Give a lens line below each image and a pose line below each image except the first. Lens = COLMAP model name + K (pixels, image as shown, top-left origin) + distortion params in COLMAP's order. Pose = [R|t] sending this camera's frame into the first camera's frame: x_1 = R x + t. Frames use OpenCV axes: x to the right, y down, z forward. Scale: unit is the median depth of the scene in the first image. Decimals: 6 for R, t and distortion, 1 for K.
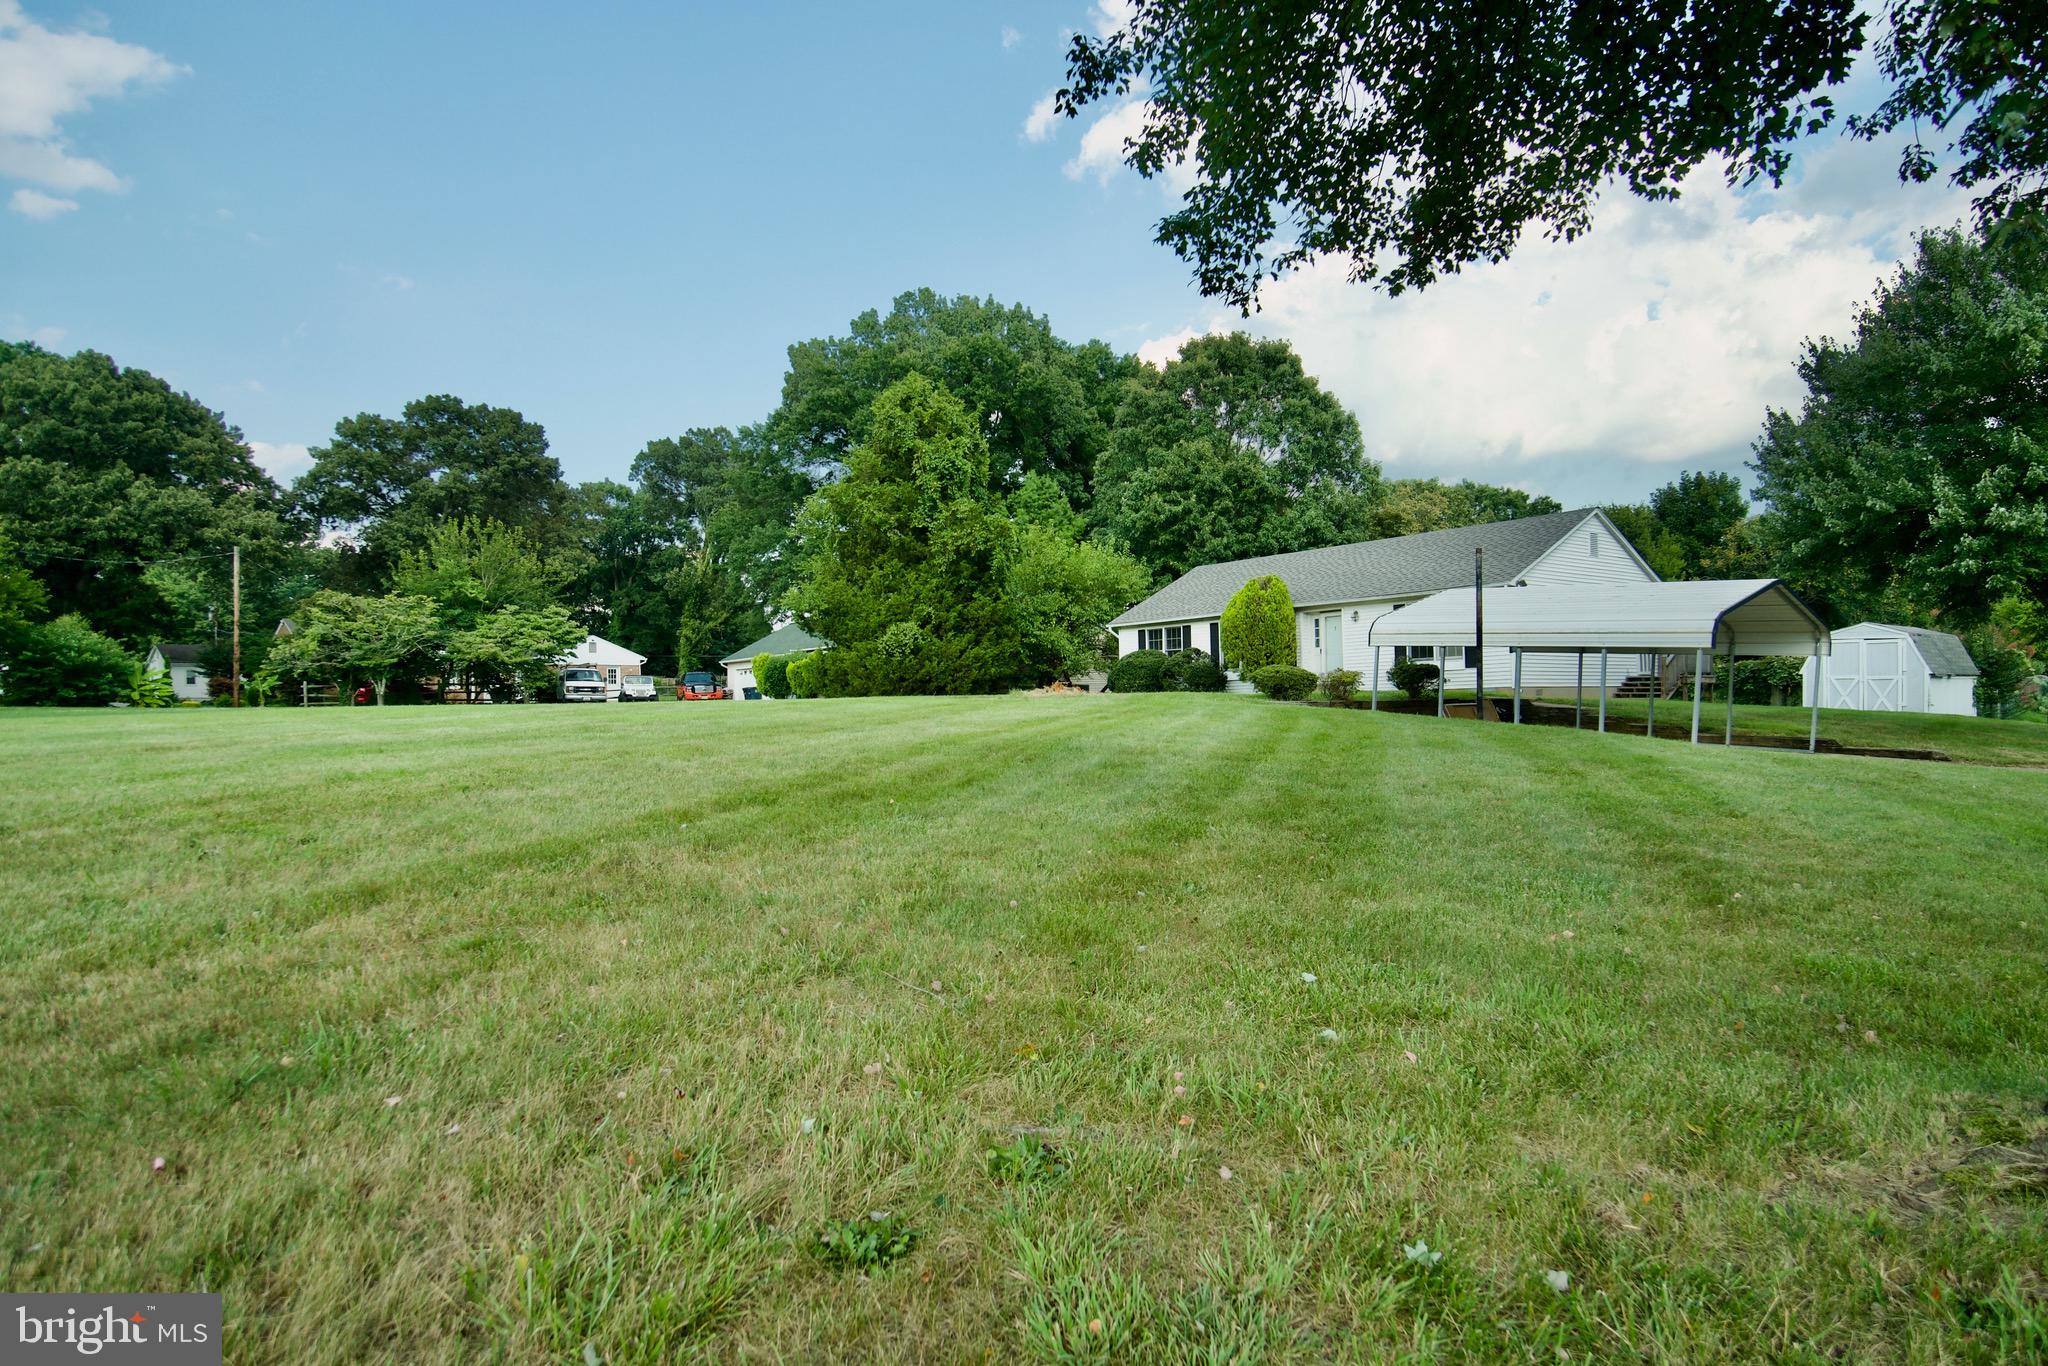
lens RADIAL K [[1169.1, 0, 1031.0], [0, 1169.1, 678.6], [0, 0, 1]] dist [0.028663, 0.001135]
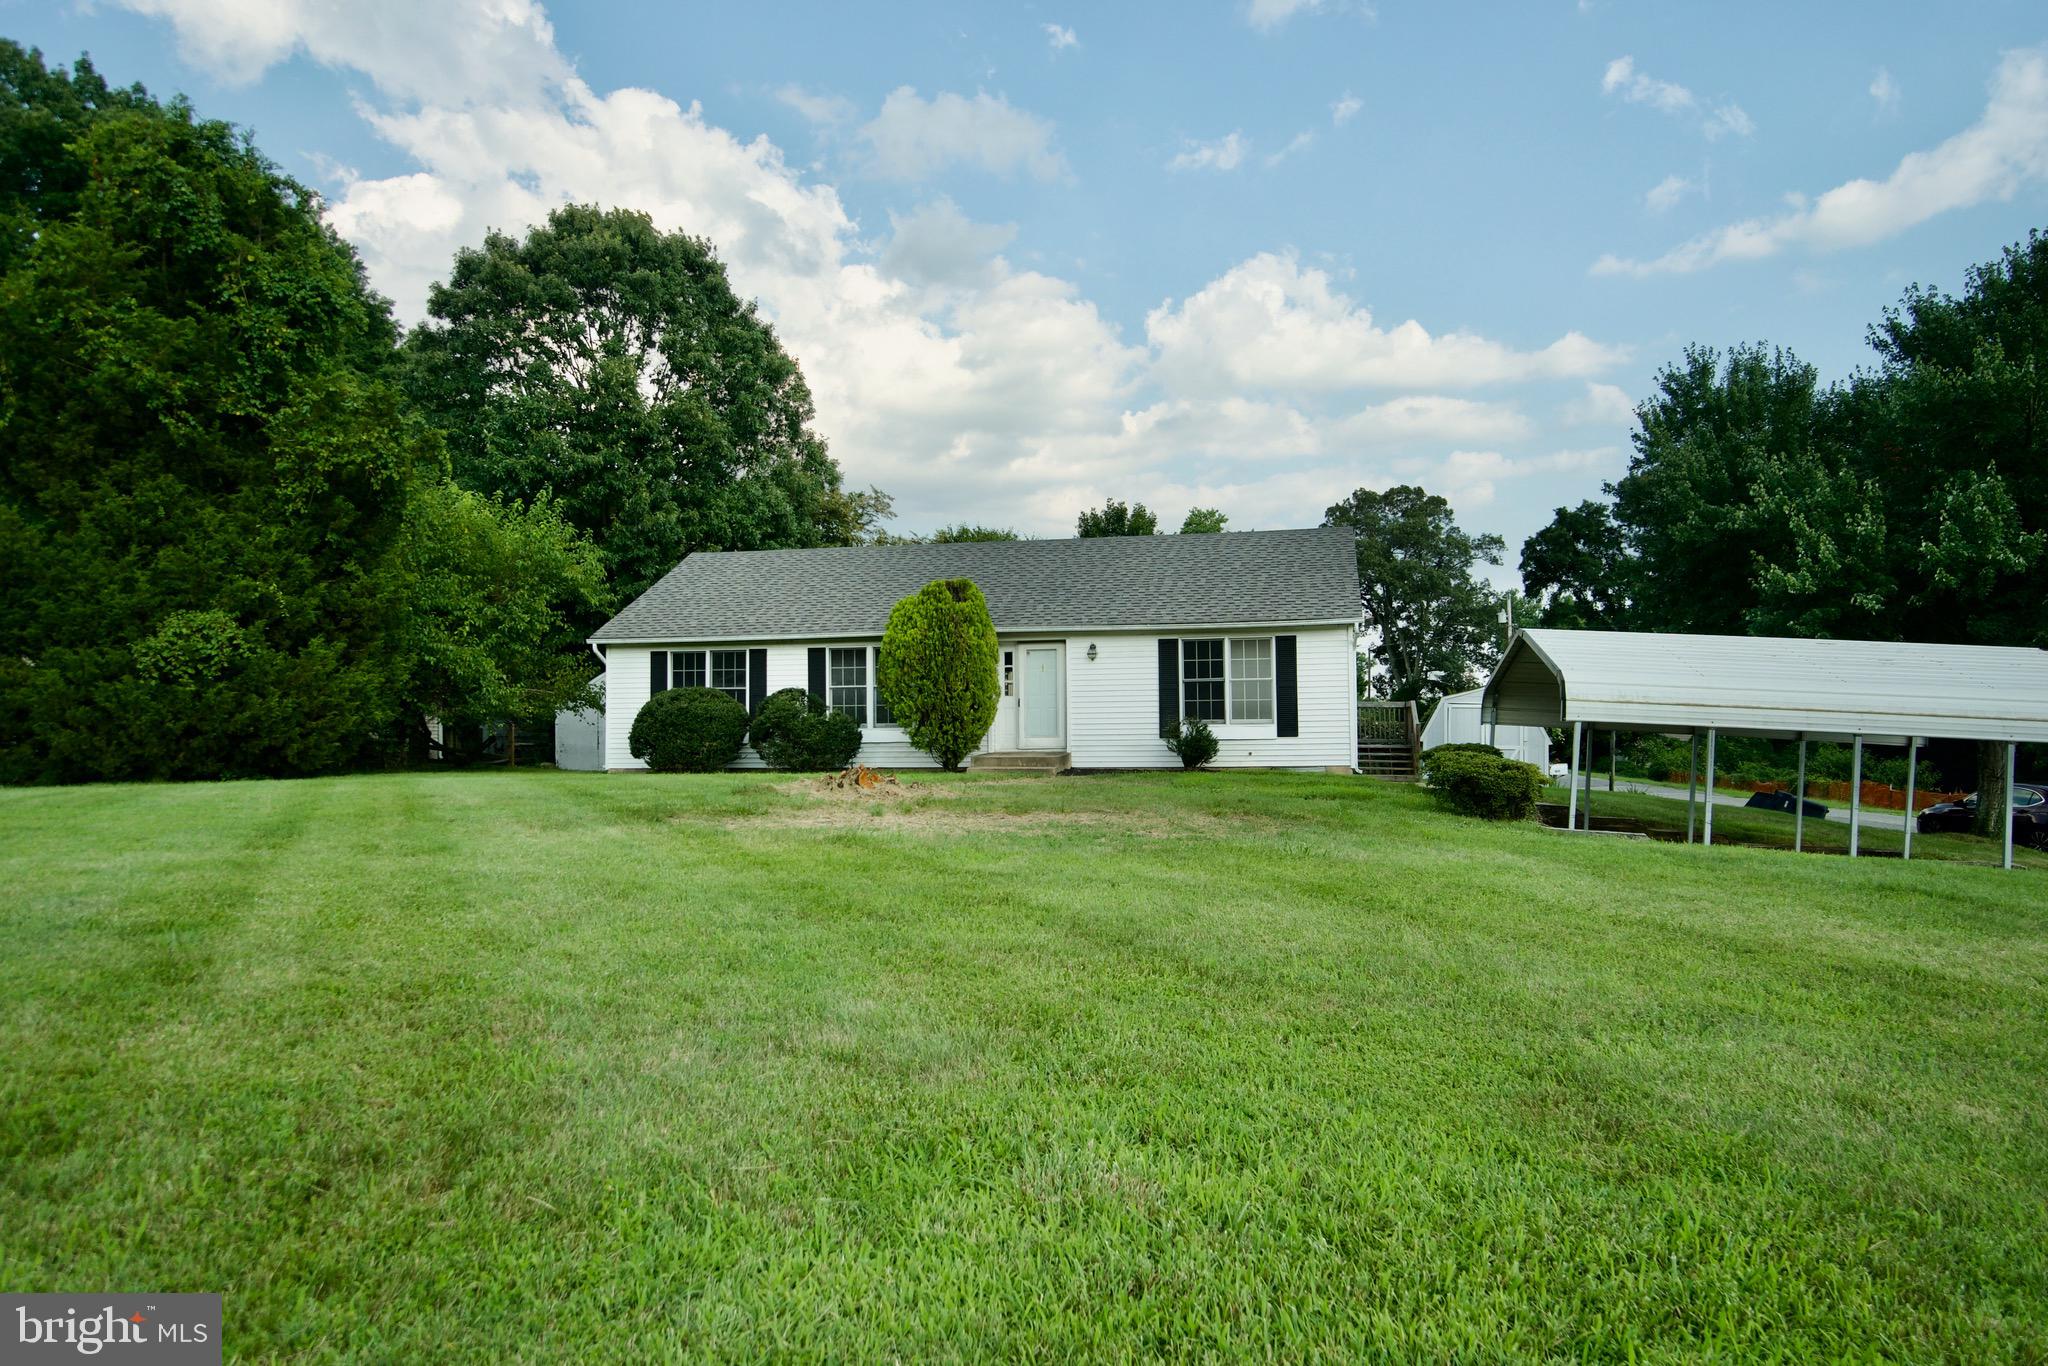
lens RADIAL K [[1323.3, 0, 1006.2], [0, 1323.3, 688.8], [0, 0, 1]] dist [0.004216, 0.026543]
pose [[0.773488, 0.031562, 0.633025, -0.227472], [-0.023859, 0.999501, -0.020681, -0.015915], [-0.633362, 0.000894, 0.773855, 0.446559]]
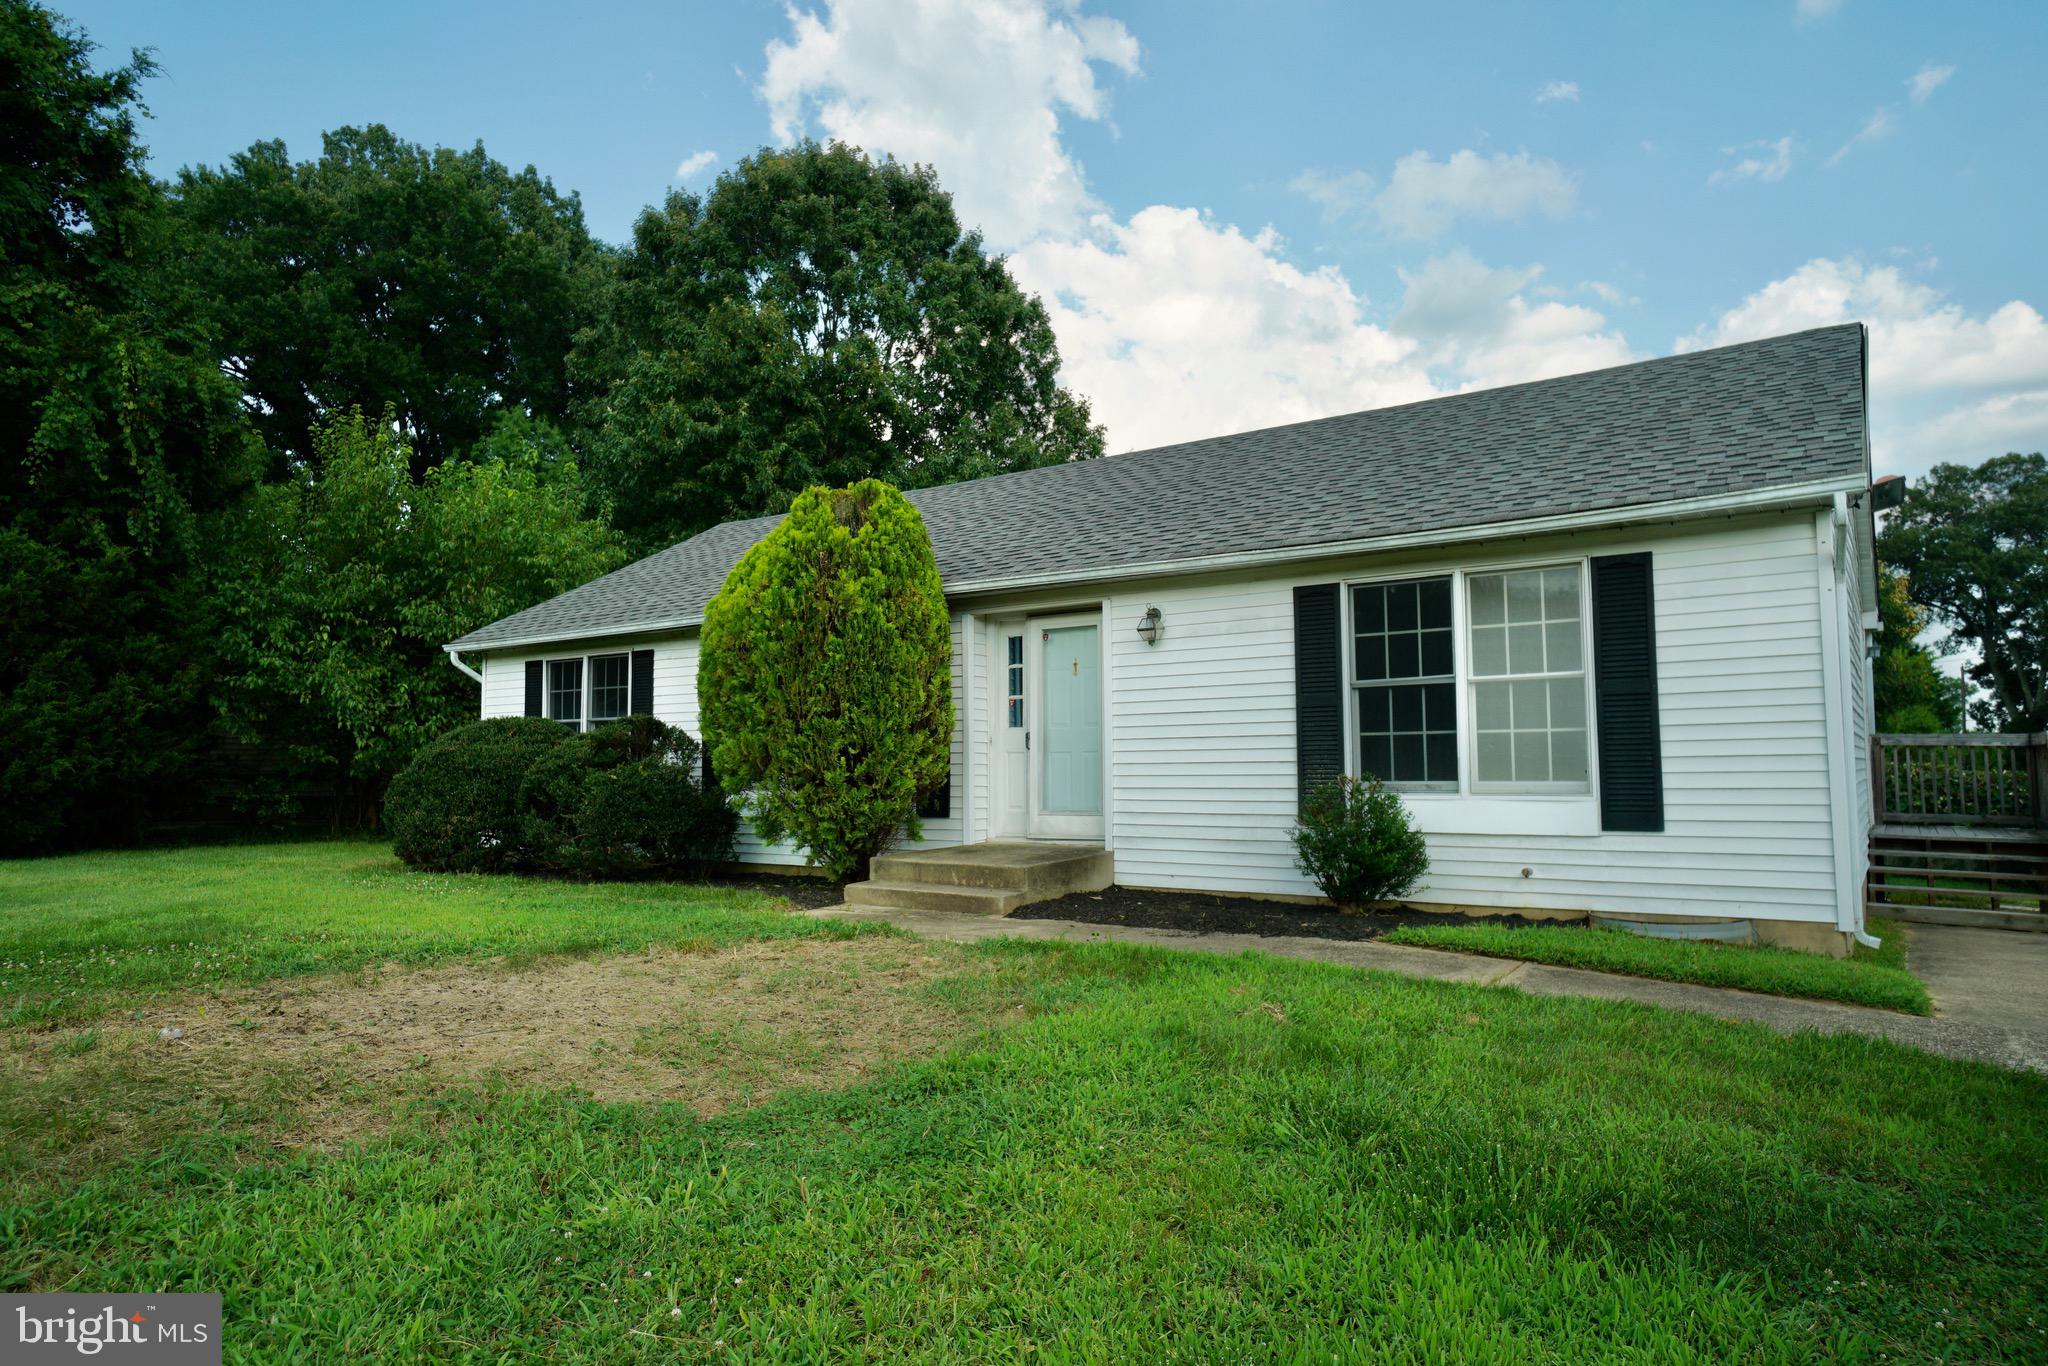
lens RADIAL K [[1224.9, 0, 1012.0], [0, 1224.9, 702.7], [0, 0, 1]] dist [-0.003150, 0.000769]
pose [[0.958193, 0.027827, 0.284765, 0.154096], [-0.019931, 0.999333, -0.030590, -0.023695], [-0.285426, 0.023635, 0.958109, 0.704430]]
